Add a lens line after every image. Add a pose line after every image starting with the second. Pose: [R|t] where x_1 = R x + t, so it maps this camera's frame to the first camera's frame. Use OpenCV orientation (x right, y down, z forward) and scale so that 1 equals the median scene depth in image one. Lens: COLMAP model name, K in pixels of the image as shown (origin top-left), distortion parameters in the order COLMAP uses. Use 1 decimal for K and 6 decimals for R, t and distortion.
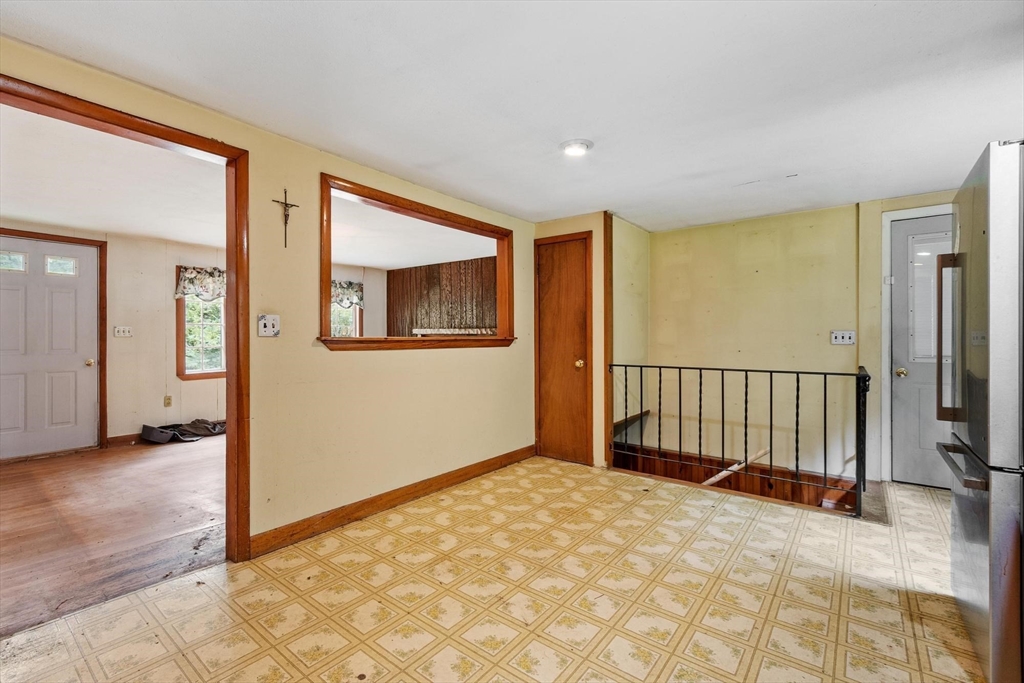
lens RADIAL K [[455.7, 0, 479.1], [0, 455.7, 338.0], [0, 0, 1]] dist [0.002888, -0.000020]
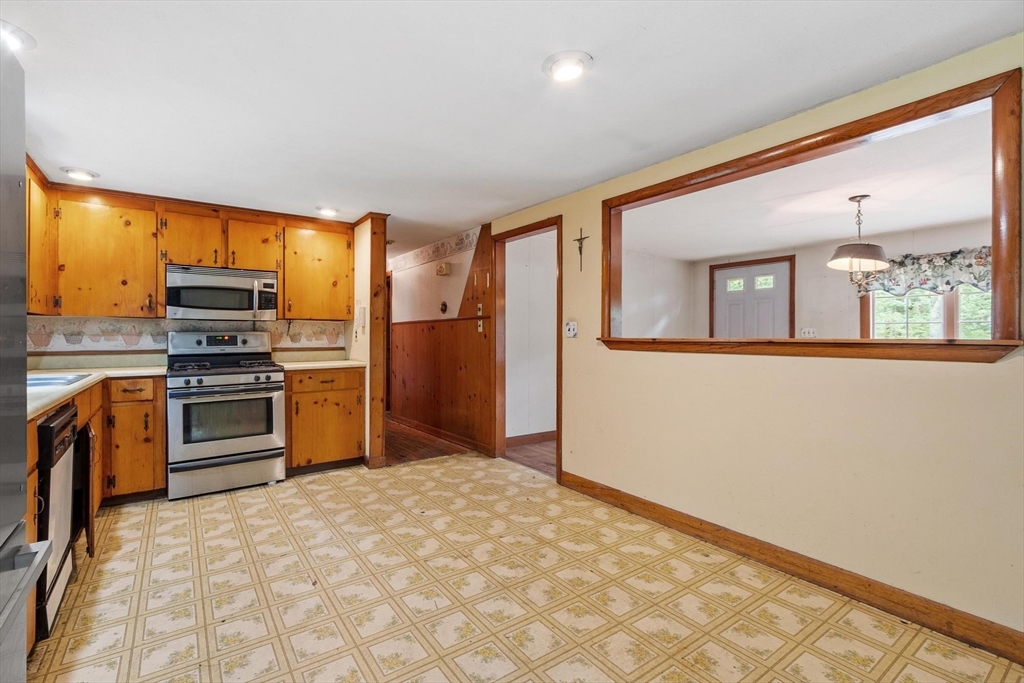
lens RADIAL K [[448.5, 0, 494.1], [0, 448.5, 337.3], [0, 0, 1]] dist [0.003547, -0.000095]
pose [[-0.256706, 0.001005, -0.966489, 0.475413], [-0.003889, 0.999990, 0.002073, -0.002326], [0.966482, 0.004291, -0.256700, 0.560624]]
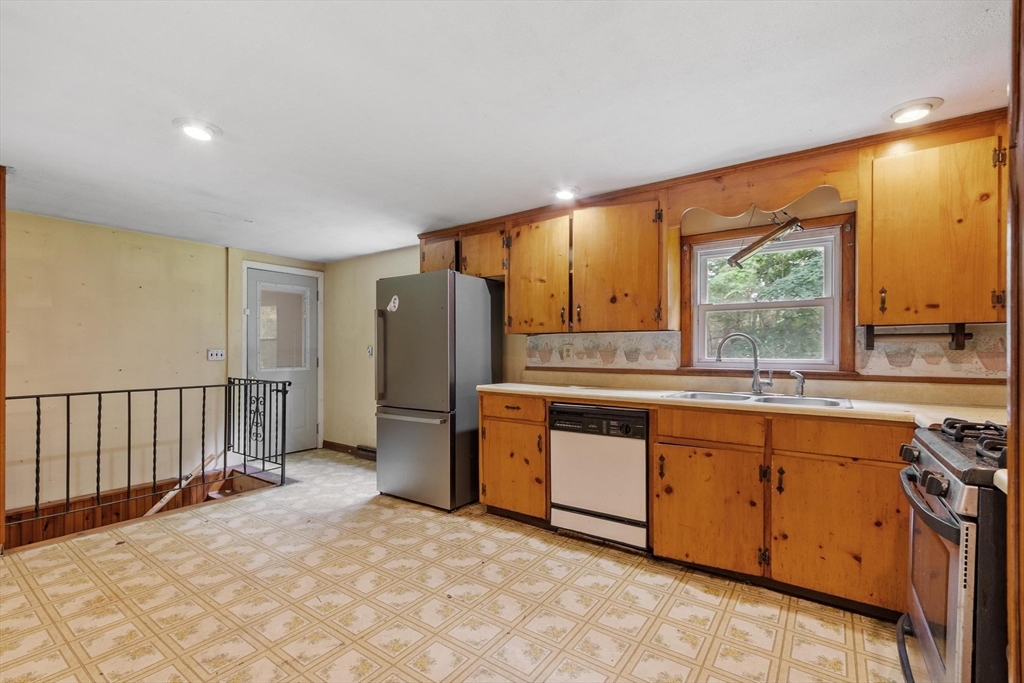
lens RADIAL K [[446.5, 0, 488.0], [0, 446.5, 351.4], [0, 0, 1]] dist [0.001274, -0.000033]
pose [[-0.063260, 0.000235, 0.997997, -0.353281], [0.002212, 0.999998, -0.000095, -0.005025], [-0.997995, 0.002202, -0.063260, 0.267985]]
